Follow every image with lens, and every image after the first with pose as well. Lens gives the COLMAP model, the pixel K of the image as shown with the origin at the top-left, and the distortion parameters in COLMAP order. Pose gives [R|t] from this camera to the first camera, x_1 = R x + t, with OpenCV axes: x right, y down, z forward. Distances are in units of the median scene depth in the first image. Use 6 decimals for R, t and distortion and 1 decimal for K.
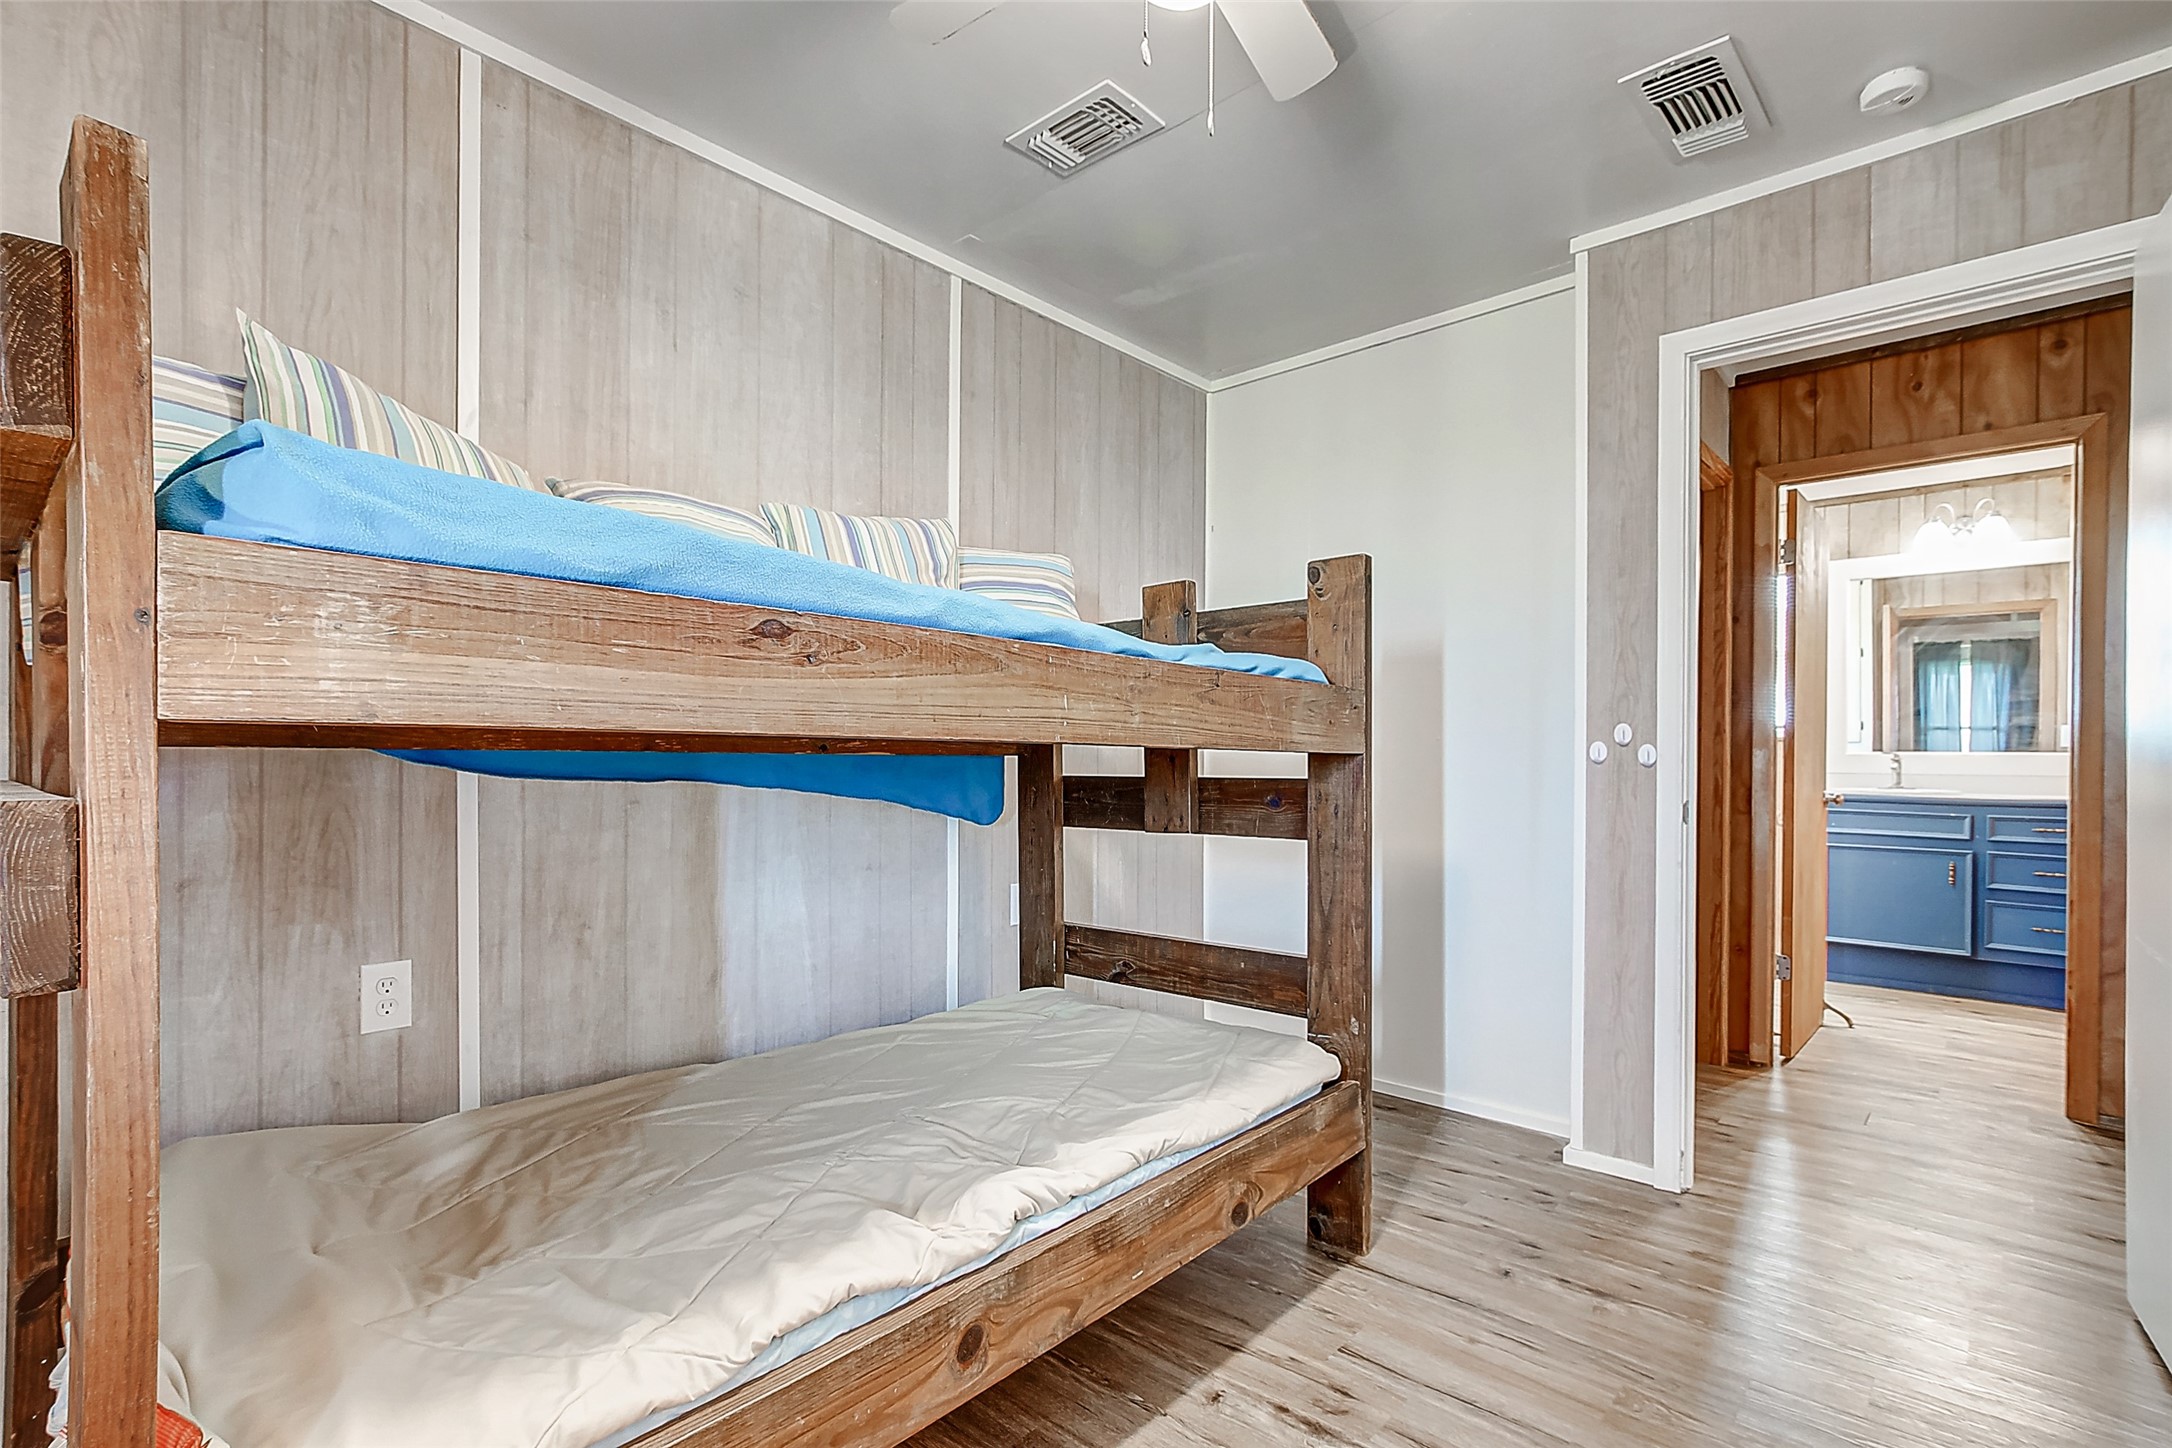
lens RADIAL K [[1025.0, 0, 1100.8], [0, 1025.0, 753.5], [0, 0, 1]] dist [-0.007551, 0.006495]
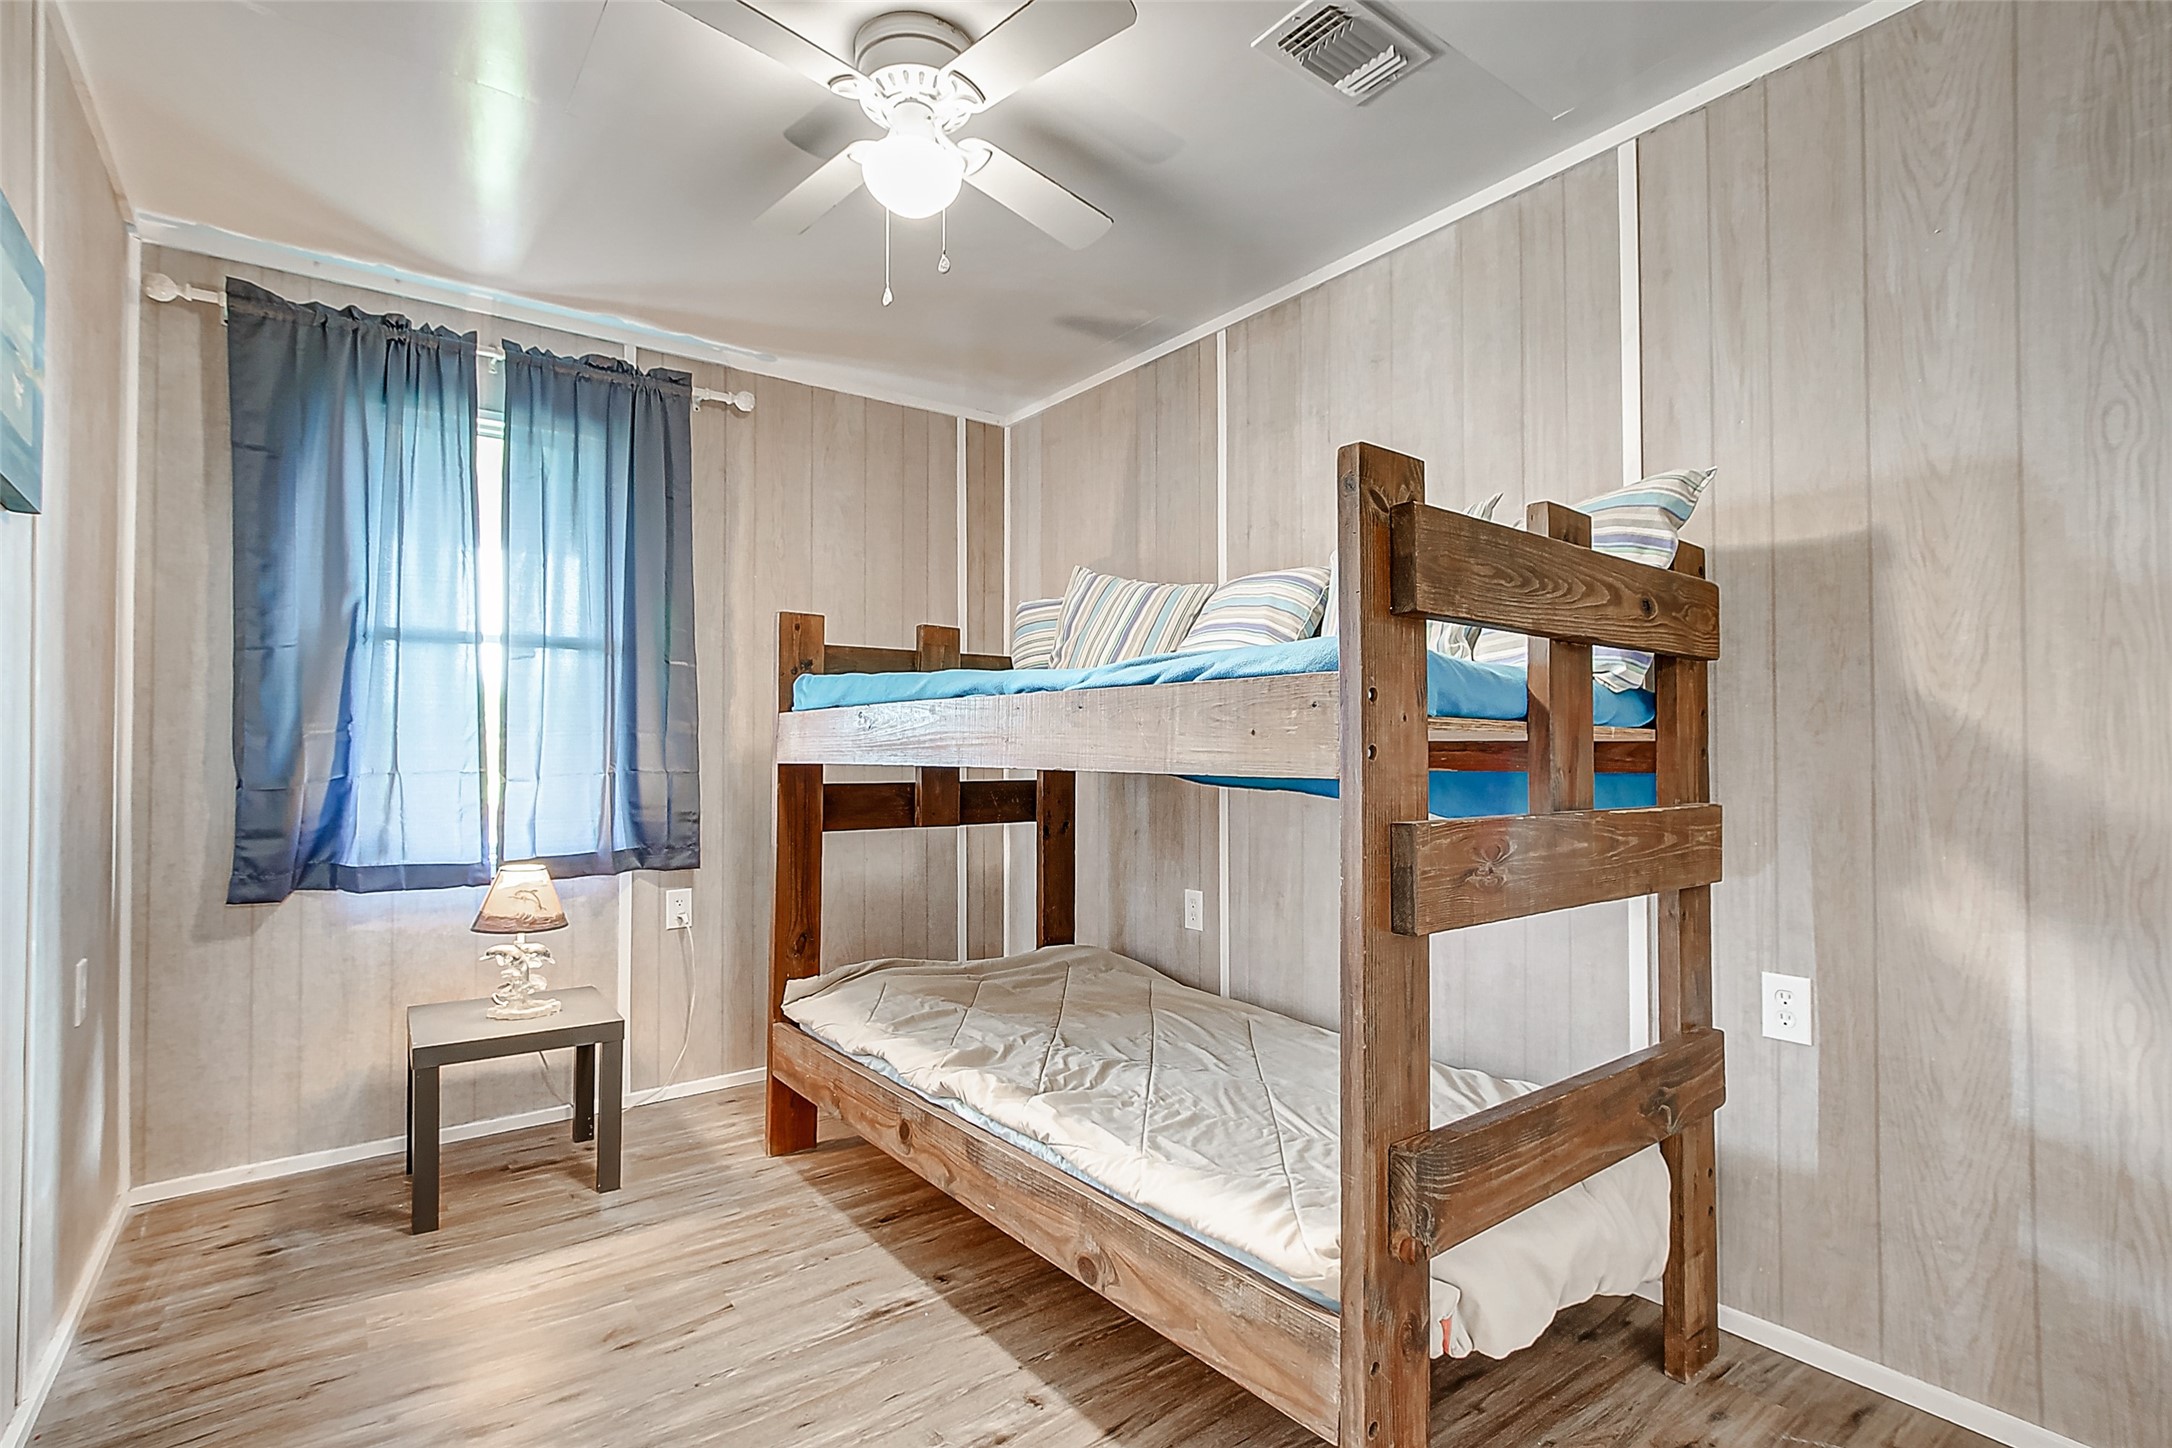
lens RADIAL K [[1025.0, 0, 1088.3], [0, 1025.0, 738.1], [0, 0, 1]] dist [-0.007551, 0.006495]
pose [[-0.194619, -0.025035, -0.980559, 1.041045], [0.003150, 0.999653, -0.026148, -0.007185], [0.980874, -0.008178, -0.194472, 1.166916]]
